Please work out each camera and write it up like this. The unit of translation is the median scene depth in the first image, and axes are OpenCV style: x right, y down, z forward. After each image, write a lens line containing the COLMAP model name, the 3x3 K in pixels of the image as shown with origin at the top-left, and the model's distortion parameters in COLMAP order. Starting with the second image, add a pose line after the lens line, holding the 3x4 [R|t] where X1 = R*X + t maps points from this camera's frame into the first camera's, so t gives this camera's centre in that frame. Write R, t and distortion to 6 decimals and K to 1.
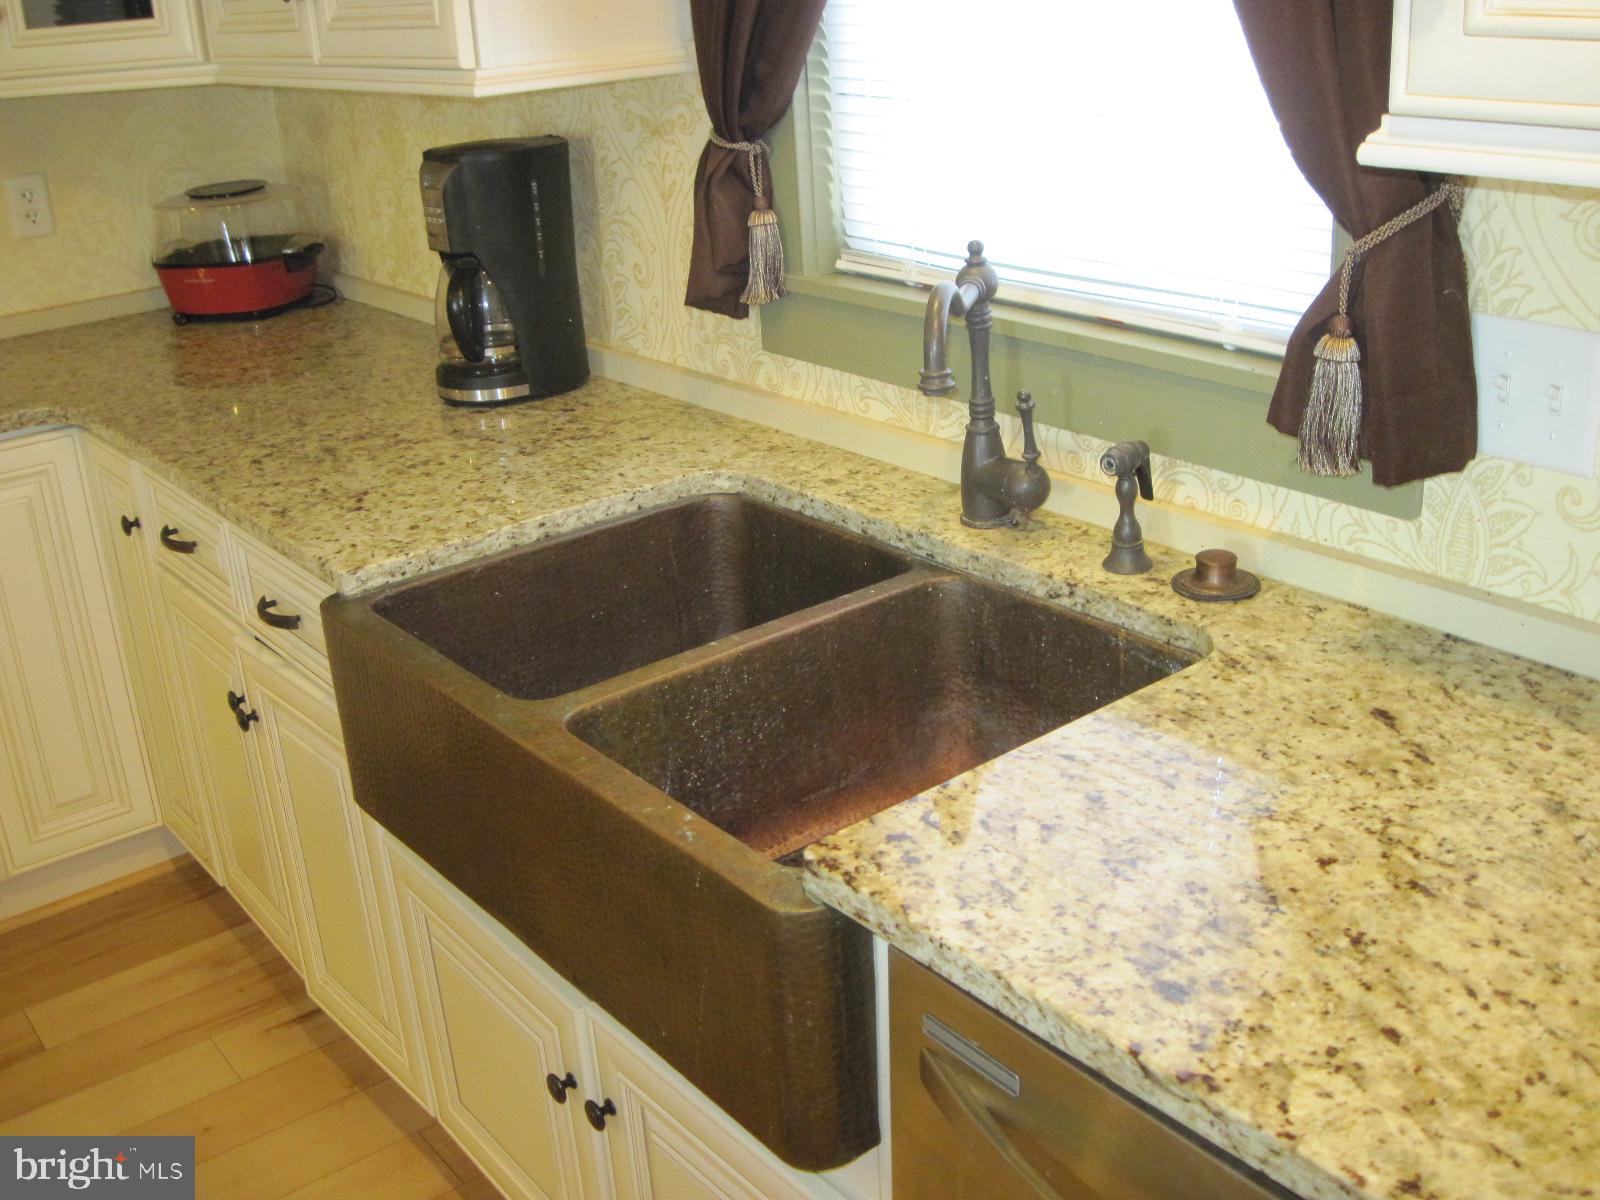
lens RADIAL K [[1636.4, 0, 809.0], [0, 1636.4, 605.6], [0, 0, 1]] dist [-0.087695, 0.000000]
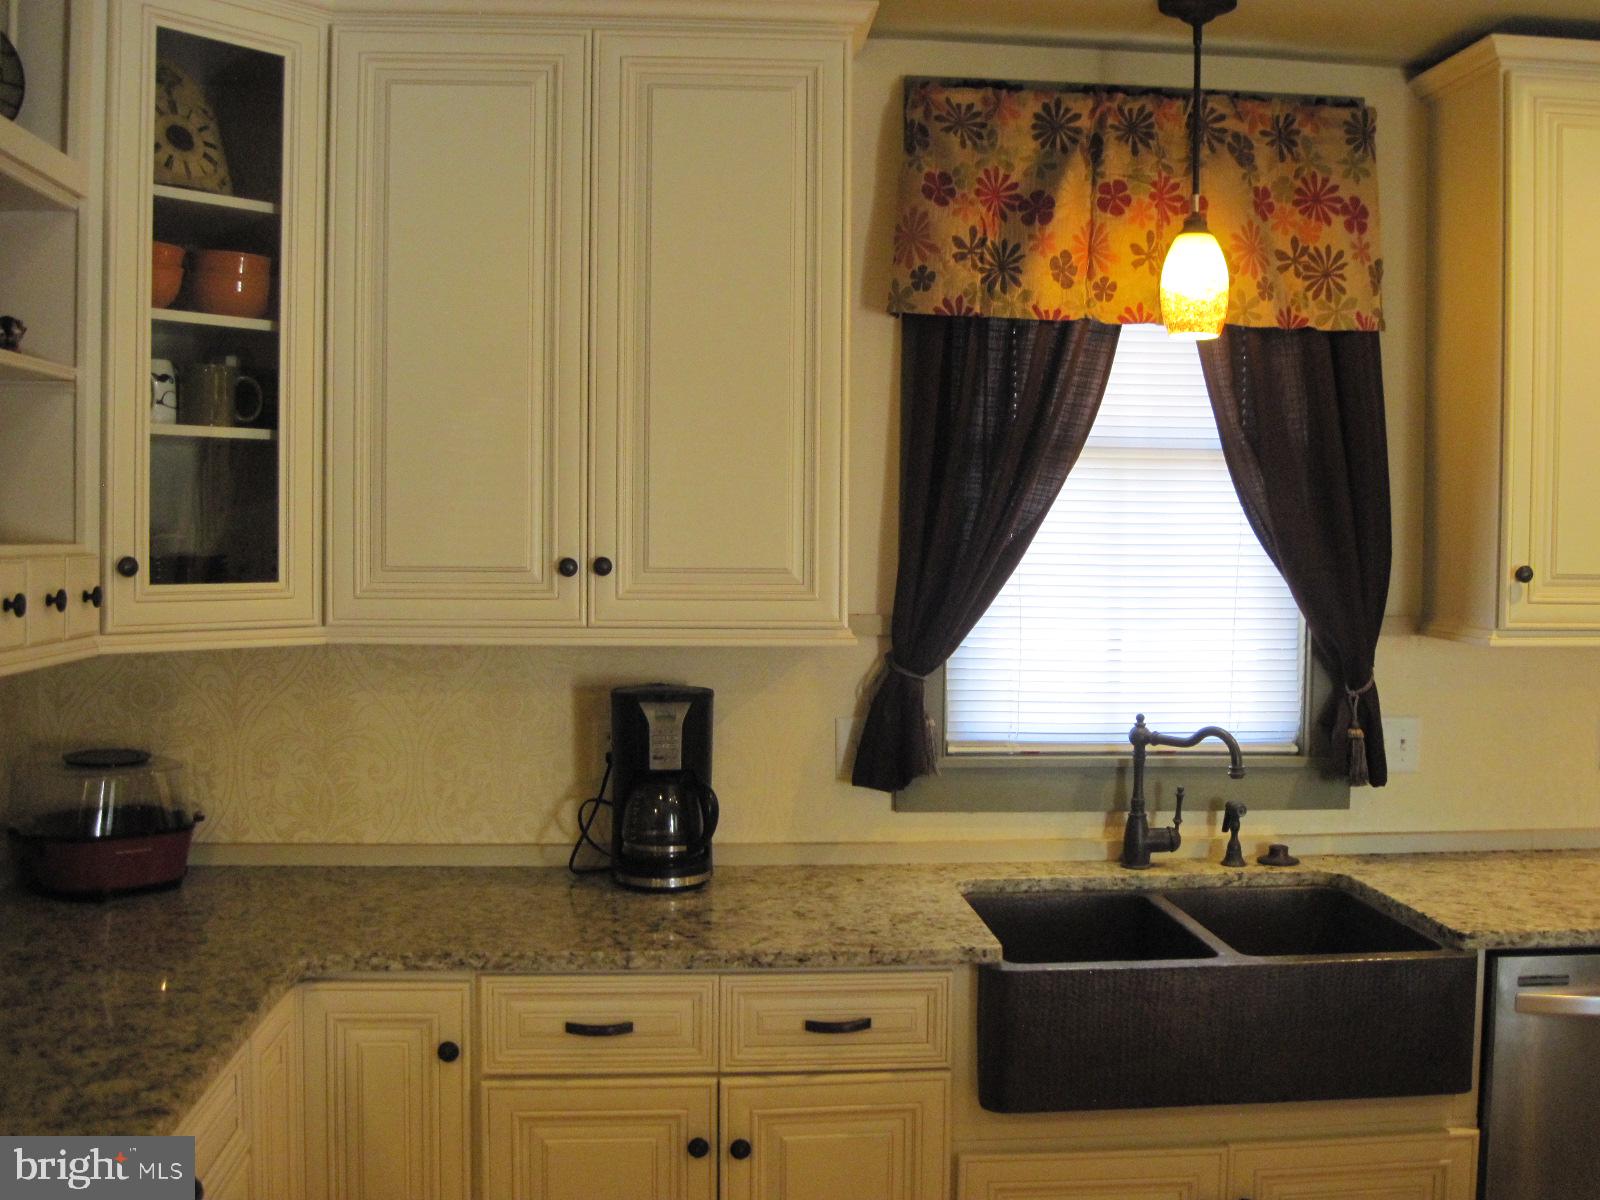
lens RADIAL K [[1636.4, 0, 796.2], [0, 1636.4, 607.6], [0, 0, 1]] dist [-0.087695, 0.000000]
pose [[0.538374, 0.033717, 0.842031, -1.665834], [0.286013, 0.932579, -0.220212, -0.031261], [-0.792685, 0.359389, 0.492433, 0.310089]]
